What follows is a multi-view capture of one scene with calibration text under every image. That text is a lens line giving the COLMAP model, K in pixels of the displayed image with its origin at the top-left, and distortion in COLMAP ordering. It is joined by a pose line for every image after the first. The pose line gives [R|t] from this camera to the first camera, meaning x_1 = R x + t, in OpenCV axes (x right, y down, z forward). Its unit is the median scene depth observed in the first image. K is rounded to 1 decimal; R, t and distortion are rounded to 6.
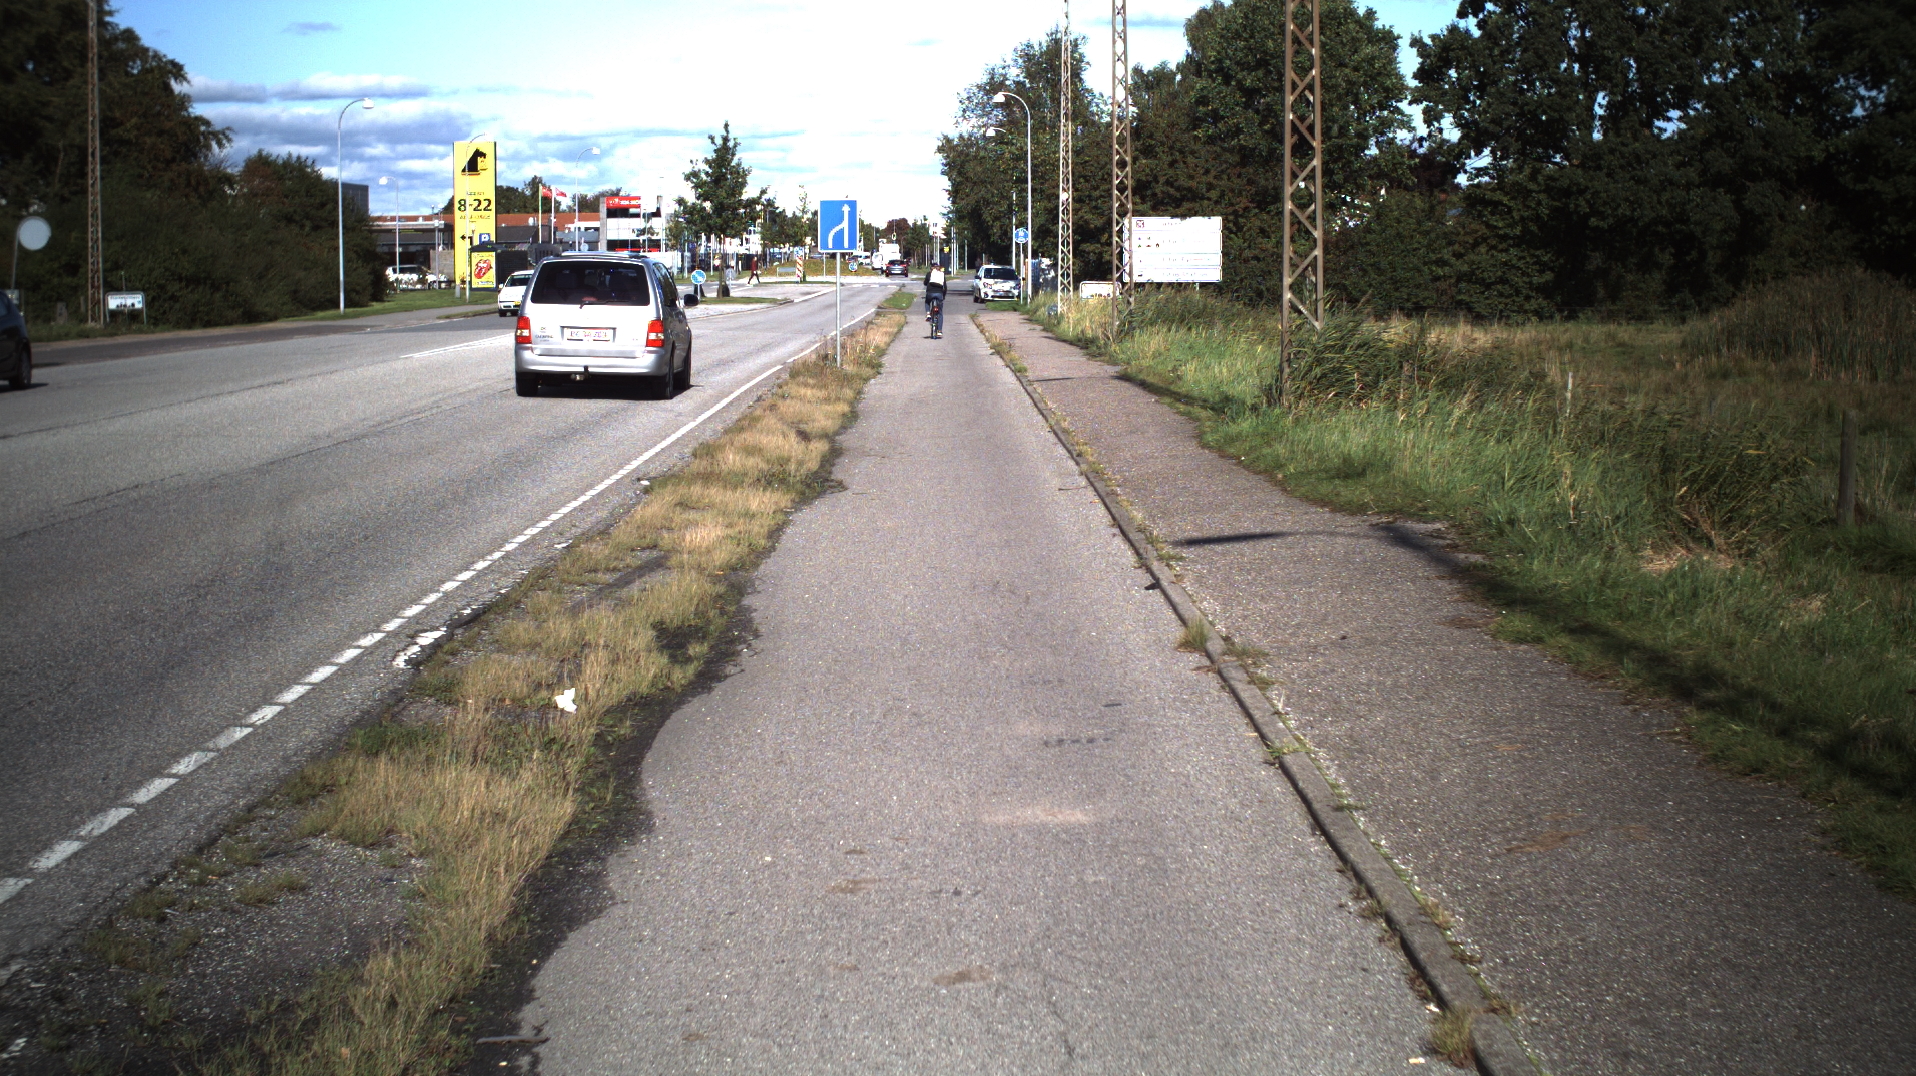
lens RADIAL K [[3398.8, 0, 958.0], [0, 3398.8, 538.0], [0, 0, 1]] dist [-0.279852, 0.298828]
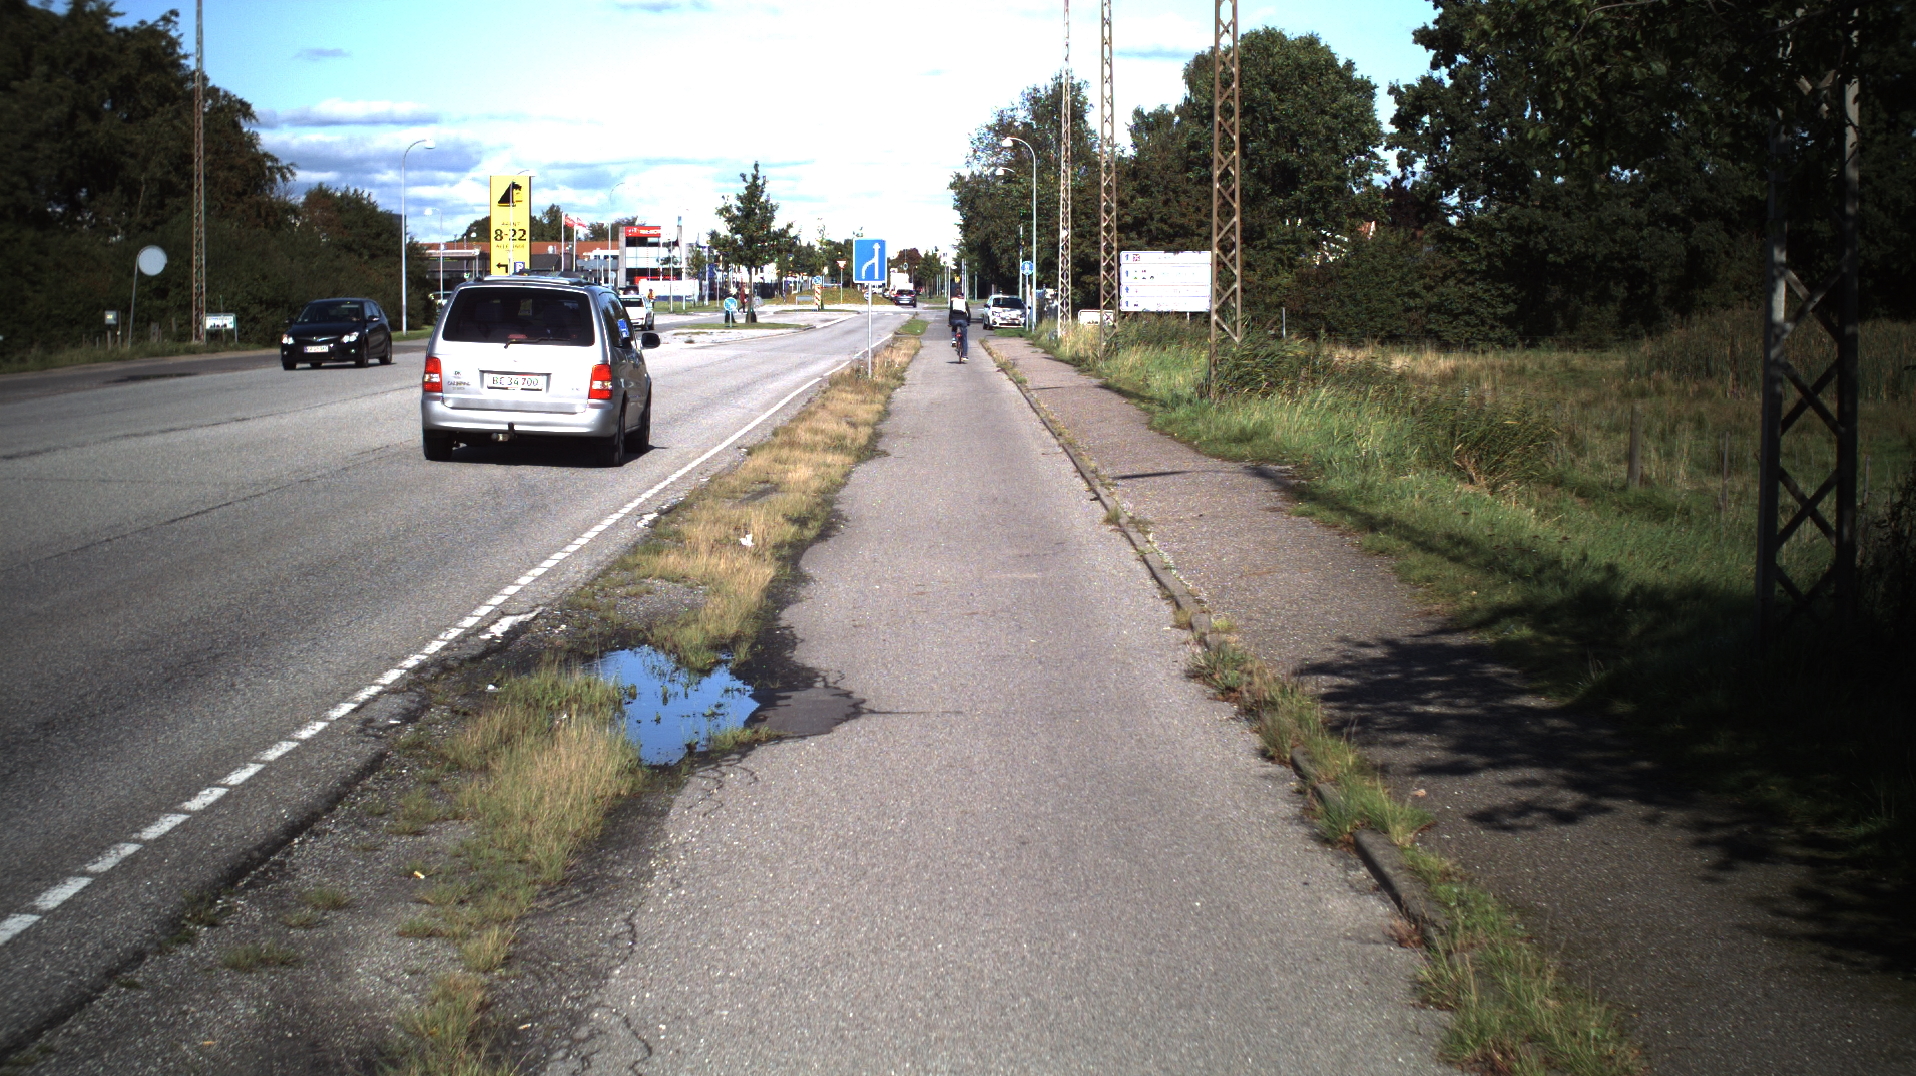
lens RADIAL K [[3398.8, 0, 958.0], [0, 3398.8, 538.0], [0, 0, 1]] dist [-0.279852, 0.298828]
pose [[0.999980, 0.005823, -0.002467, -0.000305], [-0.005845, 0.999945, -0.008764, 0.007203], [0.002416, 0.008778, 0.999959, -0.088052]]
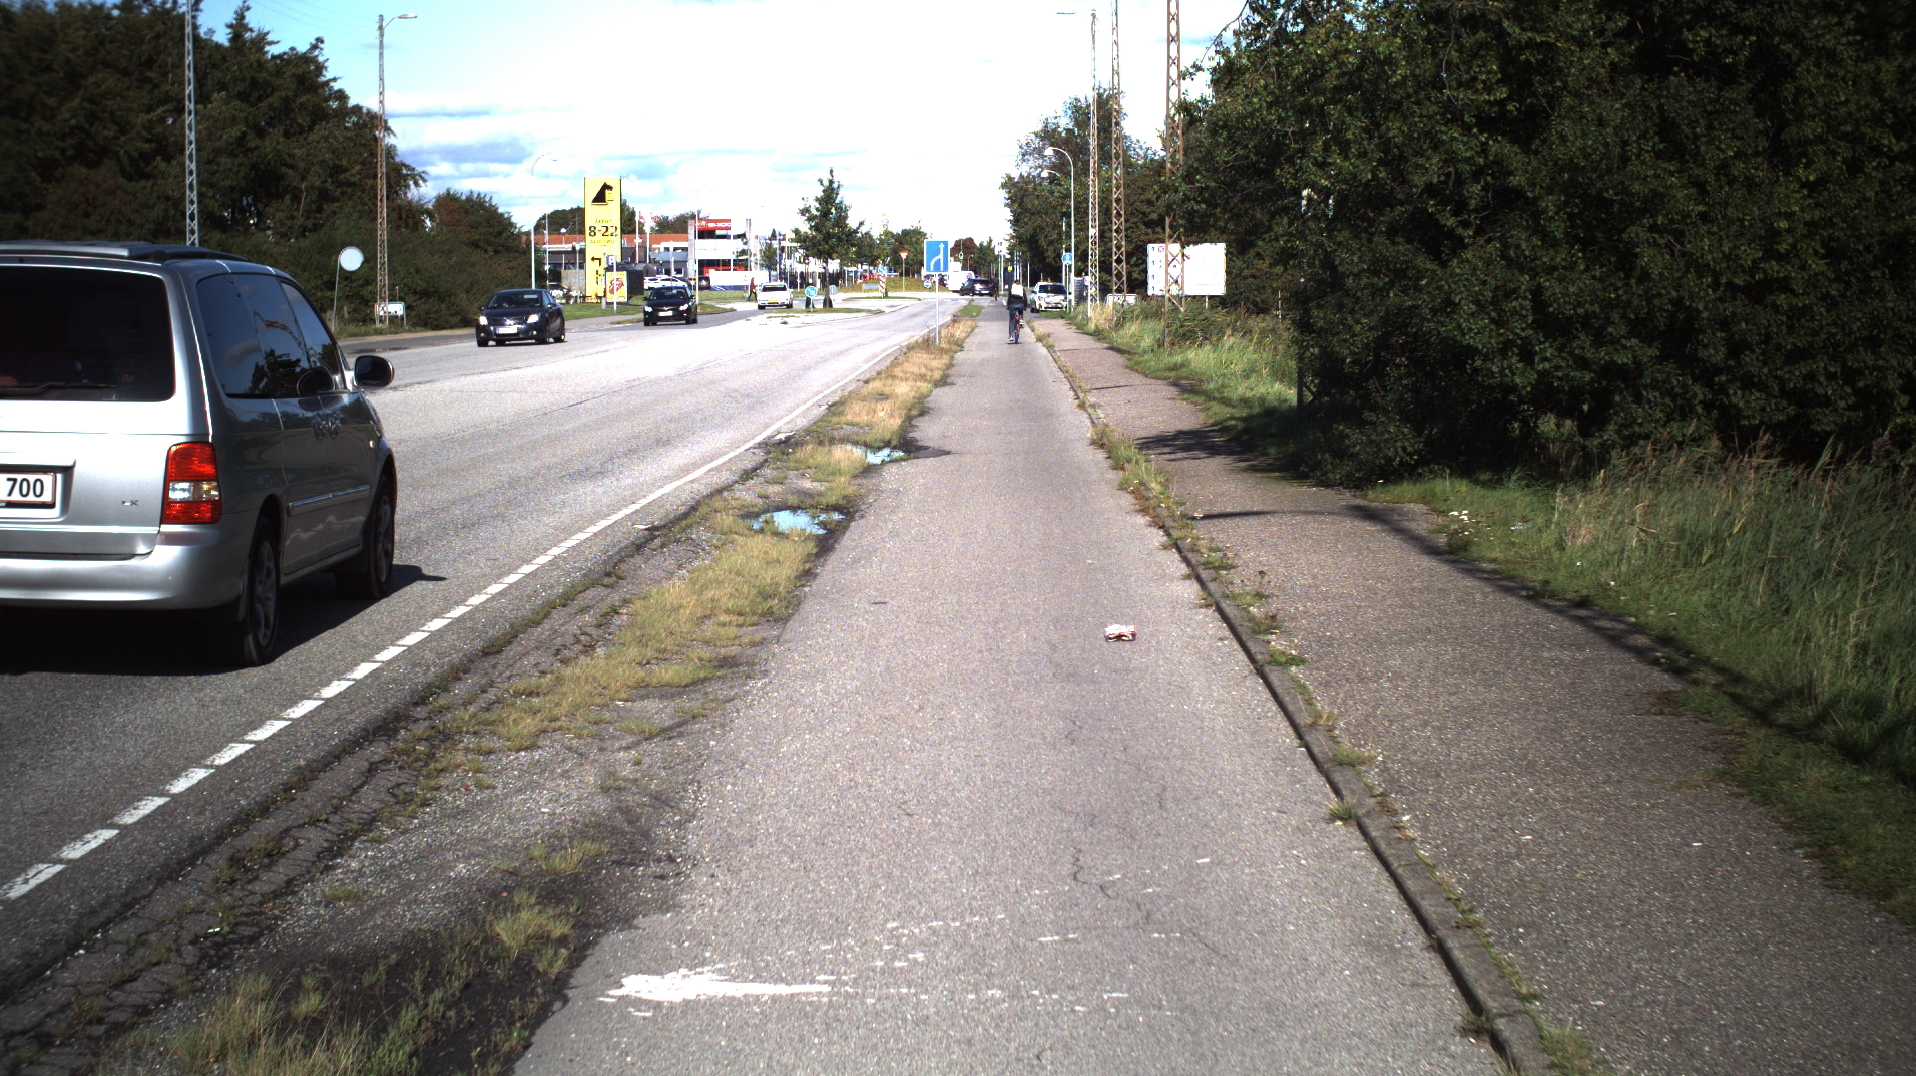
lens RADIAL K [[3398.8, 0, 958.0], [0, 3398.8, 538.0], [0, 0, 1]] dist [-0.279852, 0.298828]
pose [[0.999812, -0.000822, -0.019352, 0.002376], [0.000720, 0.999986, -0.005249, 0.021536], [0.019356, 0.005234, 0.999799, -0.263852]]
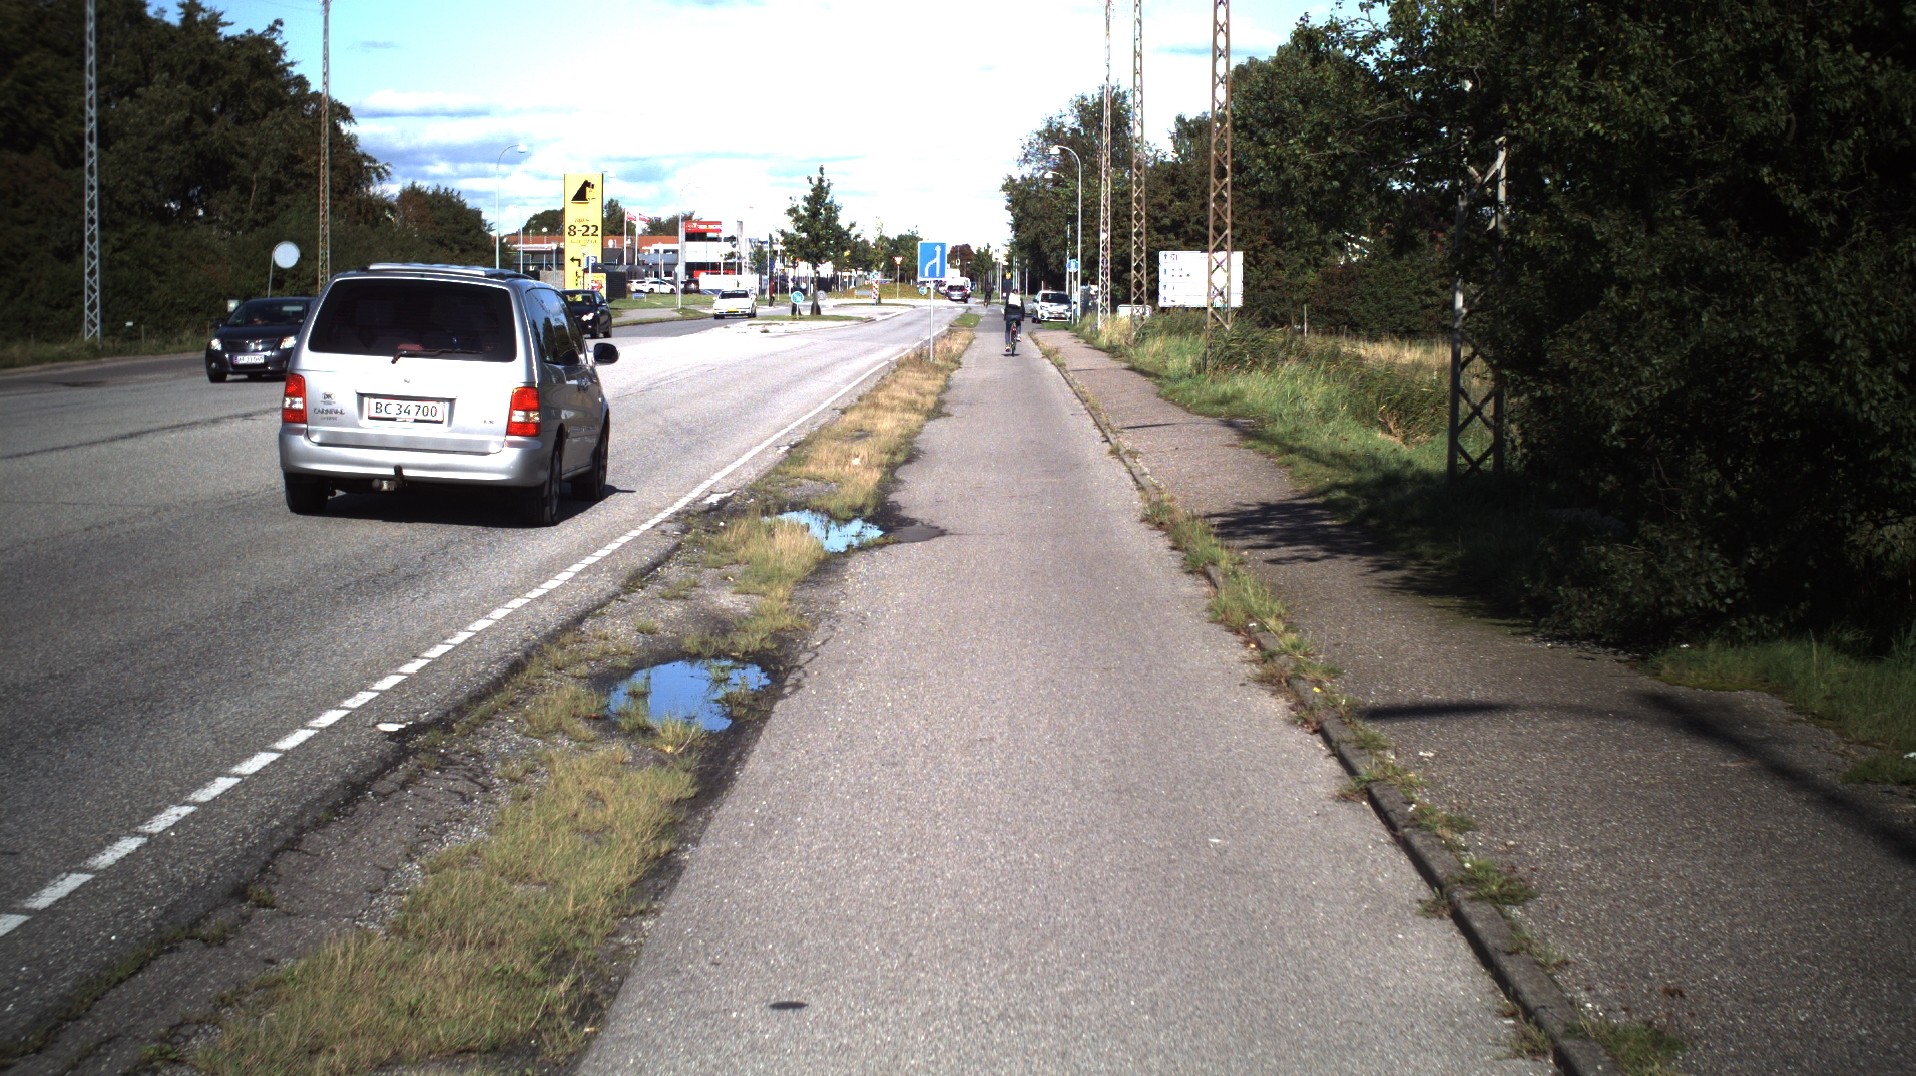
lens RADIAL K [[3398.8, 0, 958.0], [0, 3398.8, 538.0], [0, 0, 1]] dist [-0.279852, 0.298828]
pose [[0.999769, 0.012930, -0.017174, 0.000325], [-0.013057, 0.999888, -0.007272, 0.014280], [0.017078, 0.007495, 0.999826, -0.176028]]
